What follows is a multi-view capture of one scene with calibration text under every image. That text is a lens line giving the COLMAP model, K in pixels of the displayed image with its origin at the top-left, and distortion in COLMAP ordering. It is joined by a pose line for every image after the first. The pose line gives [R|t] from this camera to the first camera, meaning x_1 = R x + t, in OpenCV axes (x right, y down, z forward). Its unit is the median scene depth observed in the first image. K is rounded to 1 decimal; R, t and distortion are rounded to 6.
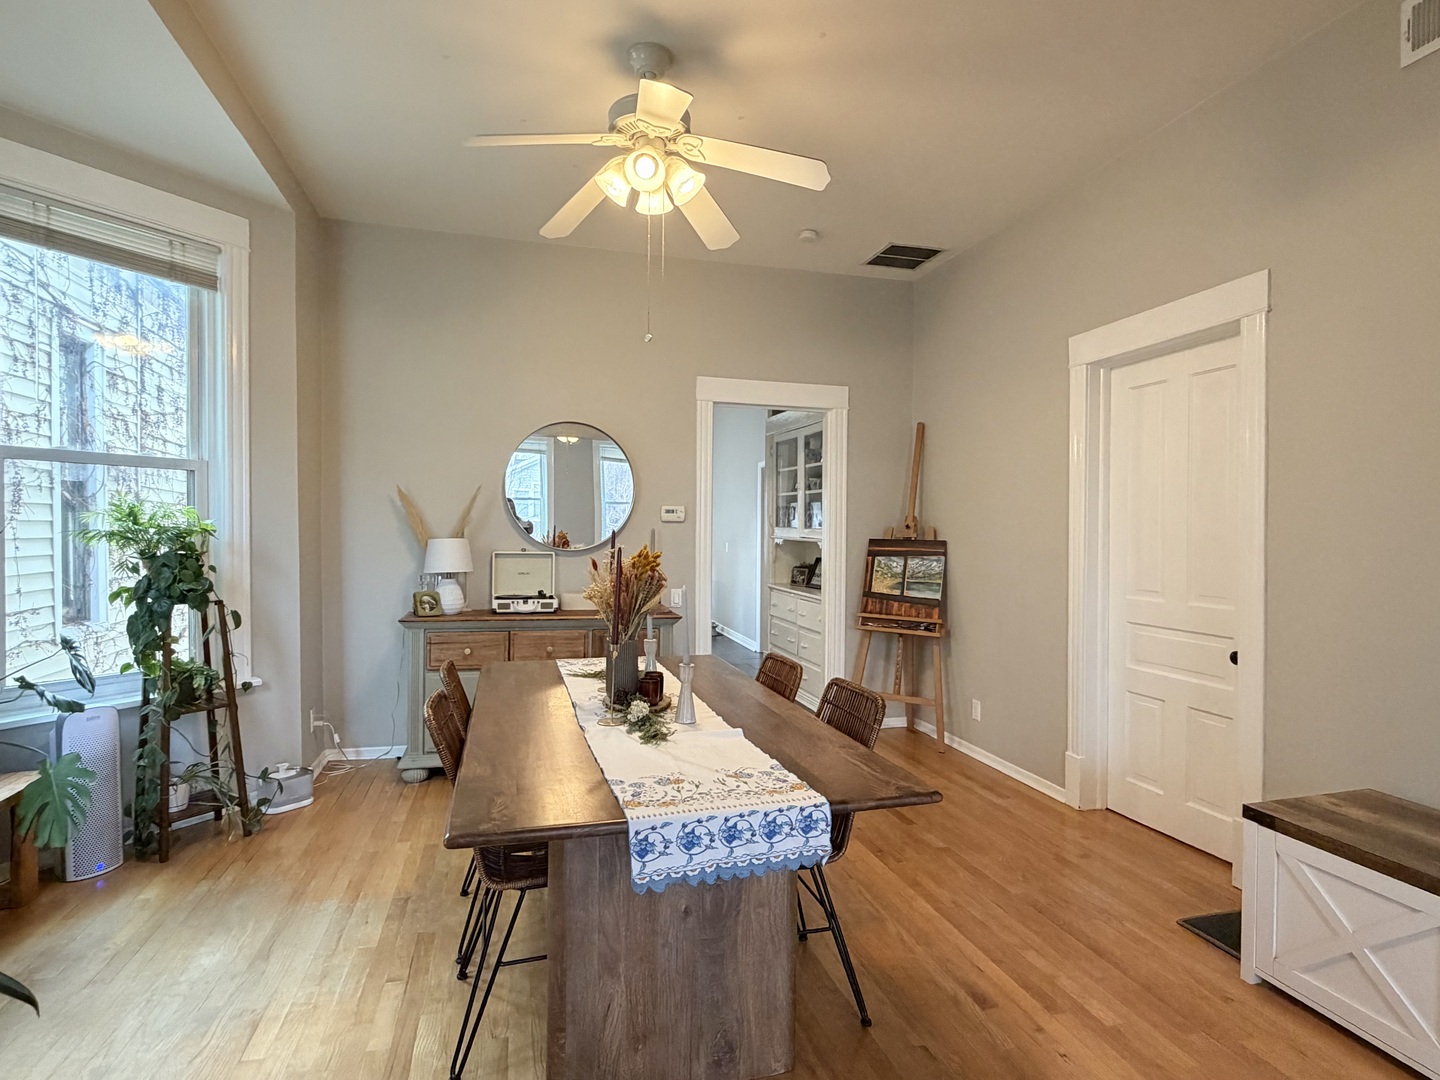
lens RADIAL K [[735.6, 0, 723.5], [0, 735.6, 543.4], [0, 0, 1]] dist [-0.011429, -0.000496]
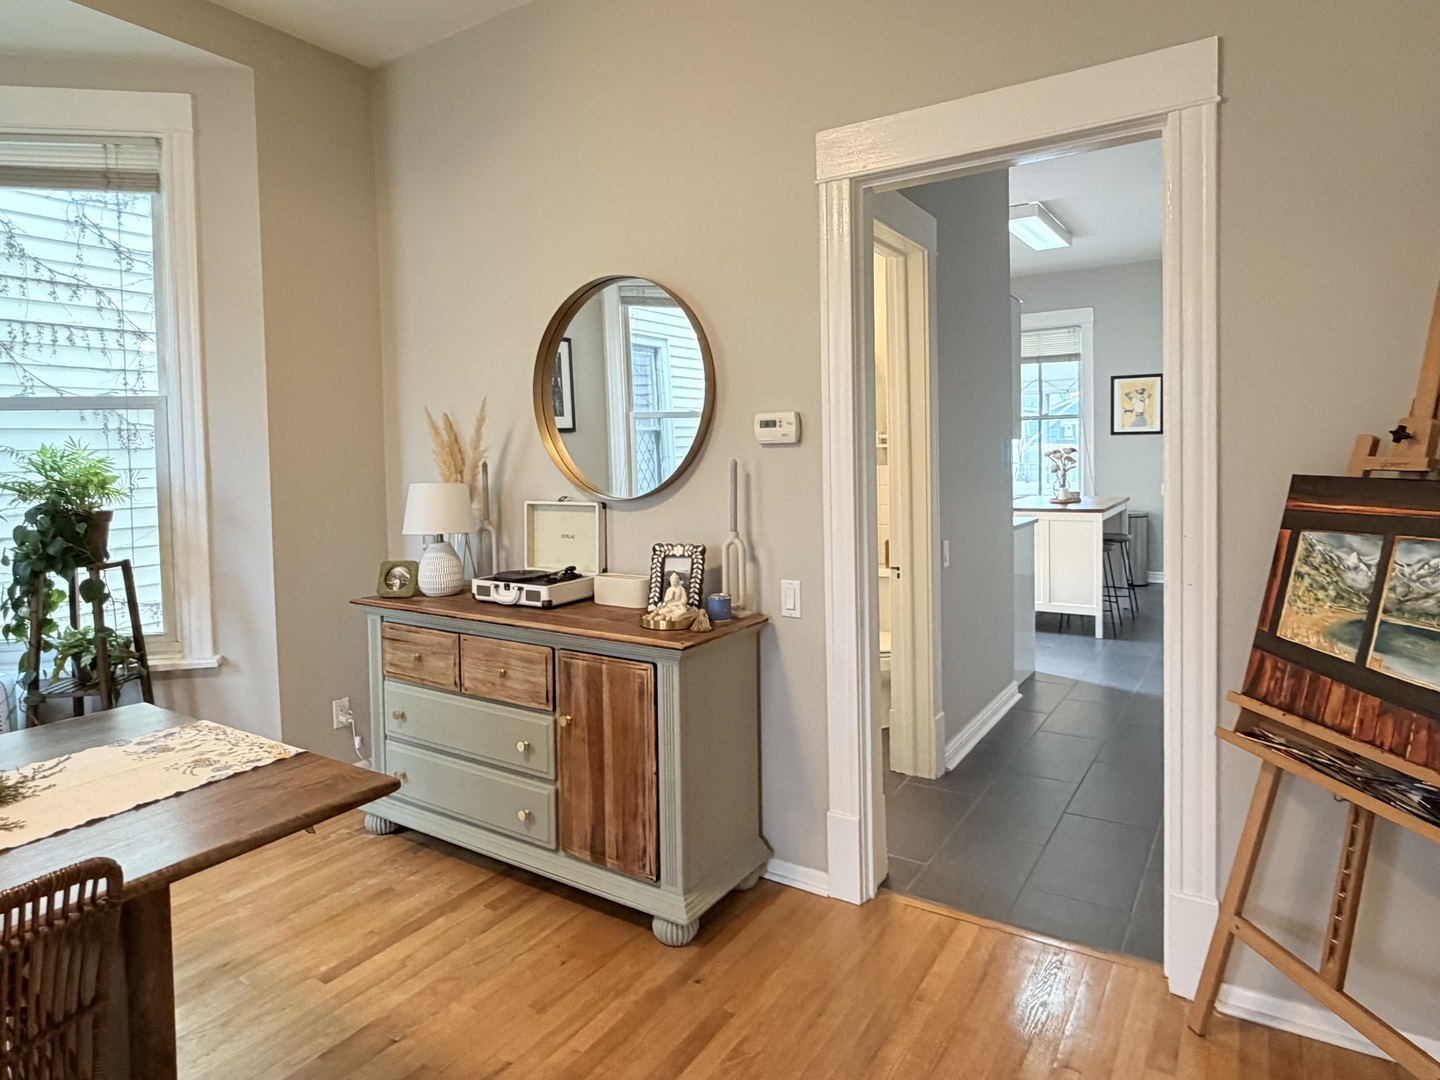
lens RADIAL K [[842.3, 0, 753.5], [0, 842.3, 486.0], [0, 0, 1]] dist [-0.006853, -0.001079]
pose [[0.671961, 0.007029, -0.740553, 0.455509], [0.014893, 0.999625, 0.023001, -0.019700], [0.740437, -0.026485, 0.671604, 0.813793]]
